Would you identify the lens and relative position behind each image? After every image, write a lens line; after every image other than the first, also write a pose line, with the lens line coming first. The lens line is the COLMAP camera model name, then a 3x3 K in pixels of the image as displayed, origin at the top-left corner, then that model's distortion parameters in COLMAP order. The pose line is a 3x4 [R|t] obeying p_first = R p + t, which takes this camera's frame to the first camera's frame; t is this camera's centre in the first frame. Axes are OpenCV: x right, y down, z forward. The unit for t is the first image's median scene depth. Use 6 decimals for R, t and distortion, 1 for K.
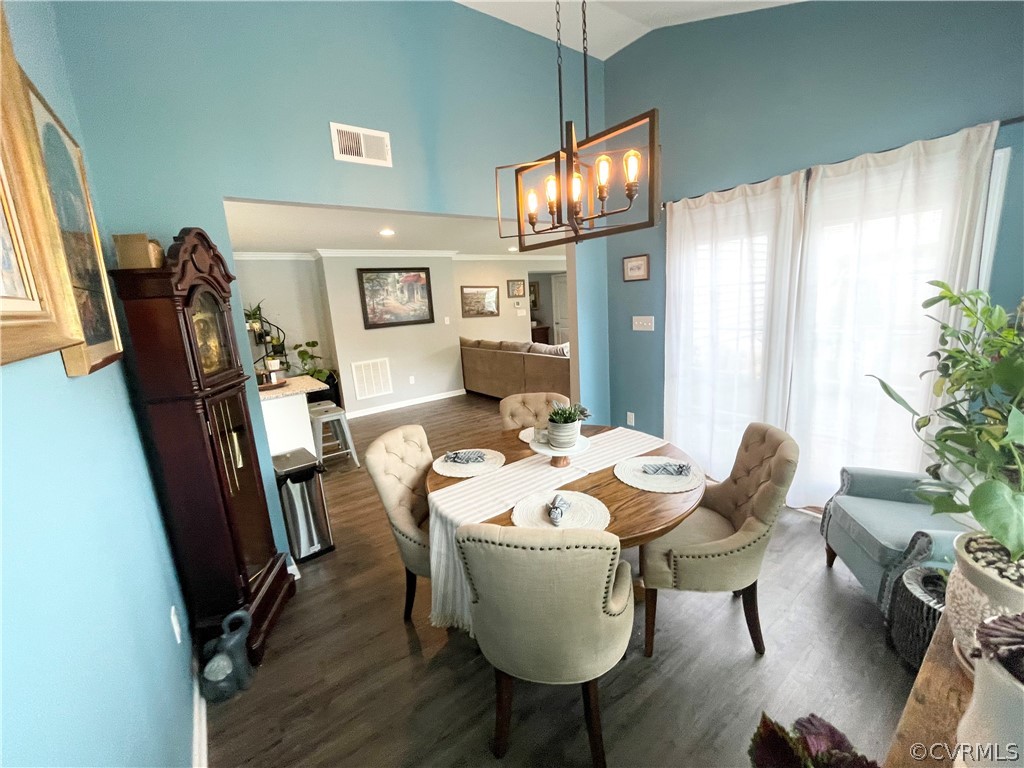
lens RADIAL K [[417.5, 0, 509.0], [0, 417.5, 379.7], [0, 0, 1]] dist [-0.004020, -0.000482]
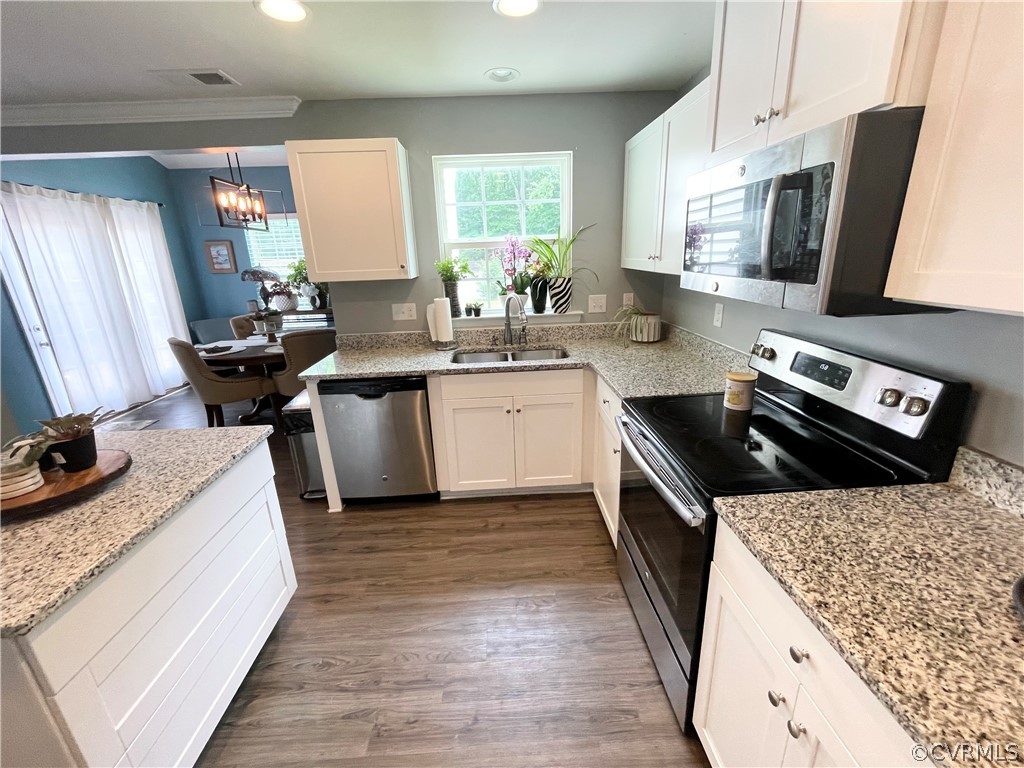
lens RADIAL K [[417.5, 0, 509.6], [0, 417.5, 383.1], [0, 0, 1]] dist [-0.004020, -0.000482]
pose [[-0.824954, -0.075222, 0.560172, -1.098093], [0.191733, 0.895090, 0.402558, -0.118266], [-0.531685, 0.439495, -0.723985, 1.099061]]
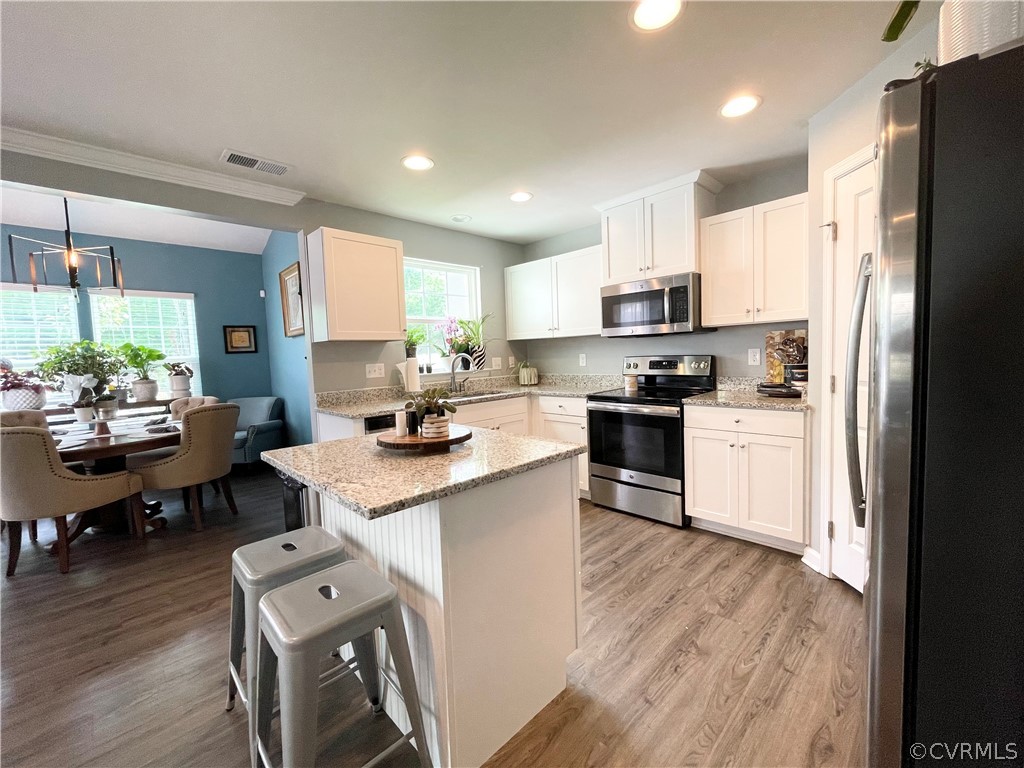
lens RADIAL K [[417.5, 0, 514.6], [0, 417.5, 380.0], [0, 0, 1]] dist [-0.004020, -0.000482]
pose [[-0.984030, 0.111975, -0.138373, -0.669087], [0.073871, 0.964146, 0.254883, -0.152903], [0.161952, 0.240590, -0.957020, 1.508114]]
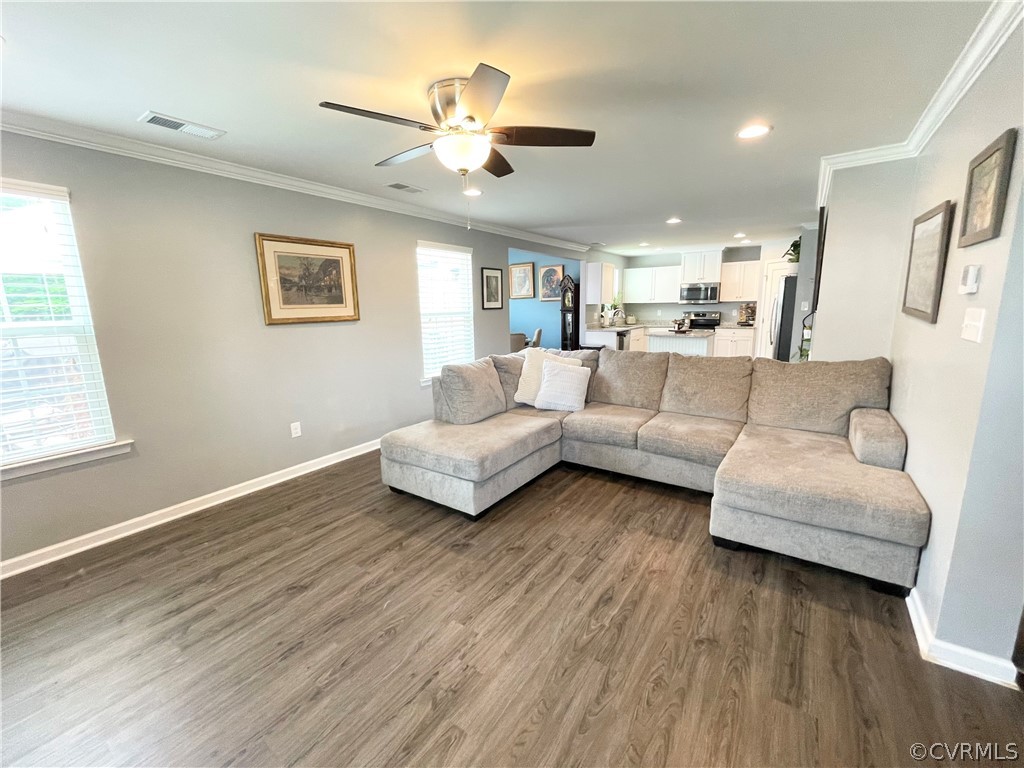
lens RADIAL K [[417.5, 0, 504.8], [0, 417.5, 384.8], [0, 0, 1]] dist [-0.004020, -0.000482]
pose [[-0.946328, 0.141012, -0.290823, 0.671251], [0.021777, 0.925580, 0.377926, -0.481501], [0.322472, 0.351309, -0.878973, 2.539676]]
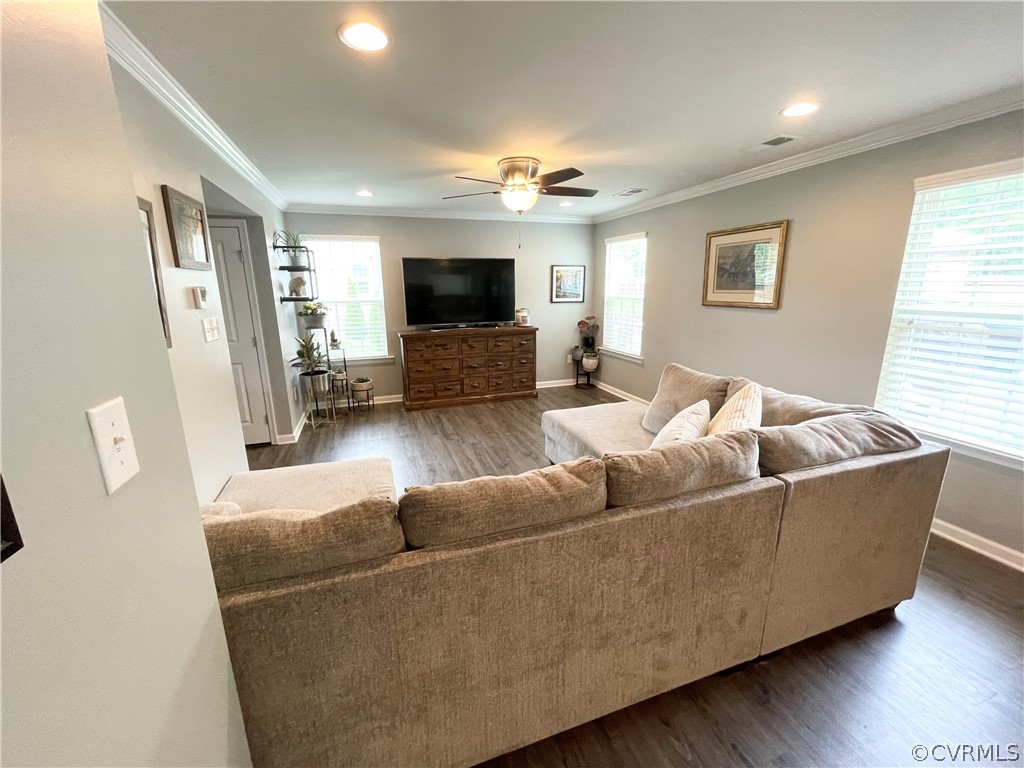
lens RADIAL K [[417.5, 0, 509.5], [0, 417.5, 381.9], [0, 0, 1]] dist [-0.004020, -0.000482]
pose [[0.307487, -0.155066, 0.938833, -0.378834], [0.171823, 0.979462, 0.105501, -0.280747], [-0.935911, 0.128873, 0.327815, 1.698199]]
